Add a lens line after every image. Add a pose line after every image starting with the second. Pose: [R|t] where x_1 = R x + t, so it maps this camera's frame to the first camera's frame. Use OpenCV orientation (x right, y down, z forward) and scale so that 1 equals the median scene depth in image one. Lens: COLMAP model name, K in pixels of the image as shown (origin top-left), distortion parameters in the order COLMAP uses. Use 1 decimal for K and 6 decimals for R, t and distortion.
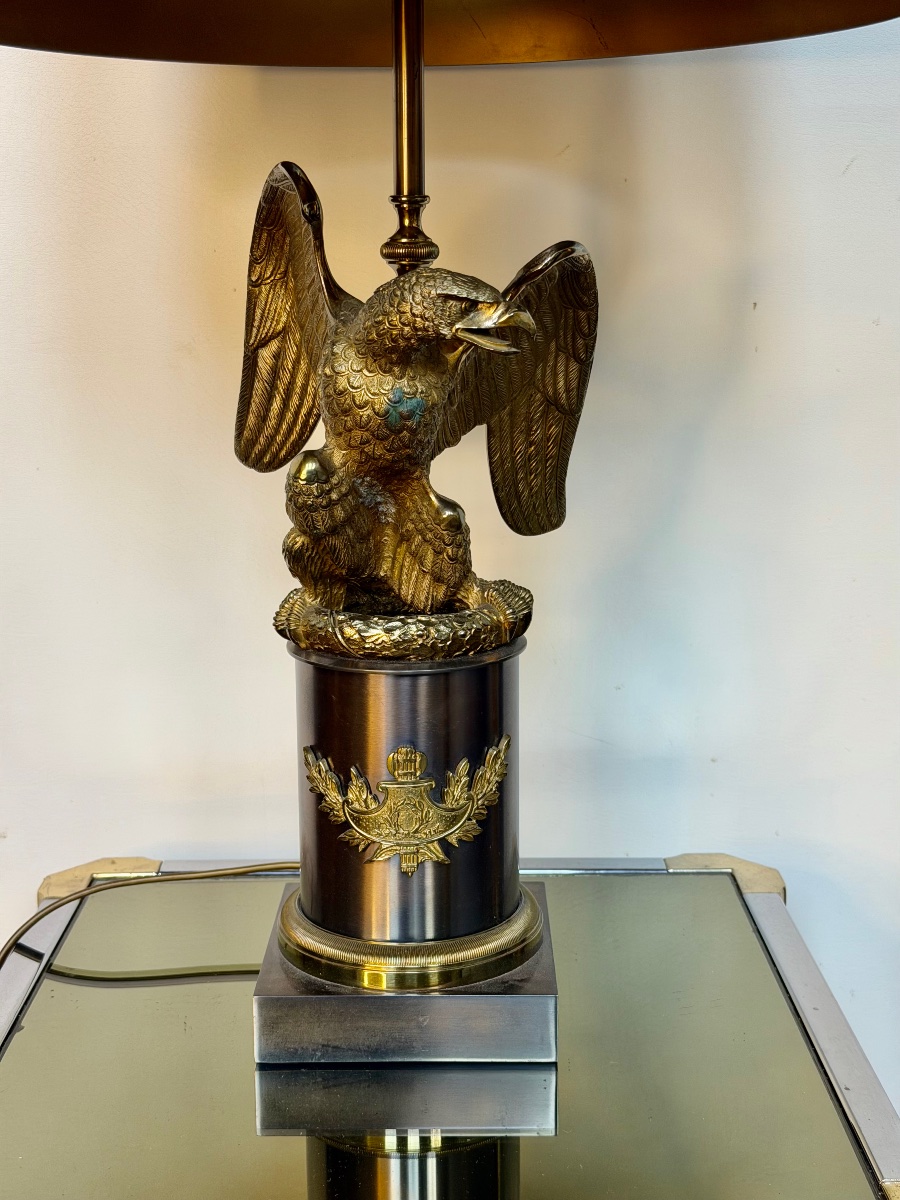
lens RADIAL K [[1684.8, 0, 450.0], [0, 1684.8, 600.0], [0, 0, 1]] dist [-0.002104, -0.015786]
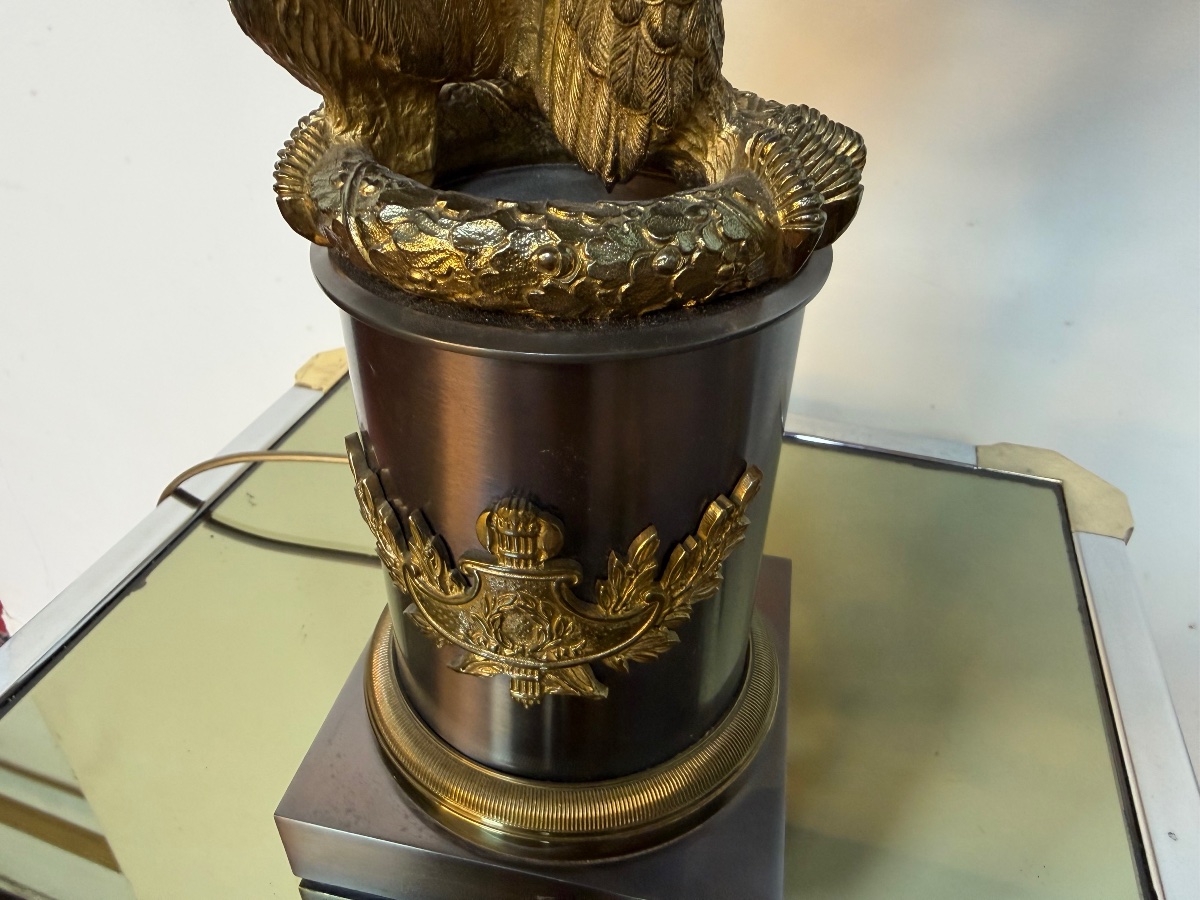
lens RADIAL K [[919.4, 0, 560.2], [0, 919.4, 481.3], [0, 0, 1]] dist [-0.004733, -0.002175]
pose [[0.977730, 0.130085, -0.164686, 0.024029], [-0.051339, 0.909134, 0.413328, -0.018802], [0.203490, -0.395668, 0.895566, 0.778690]]
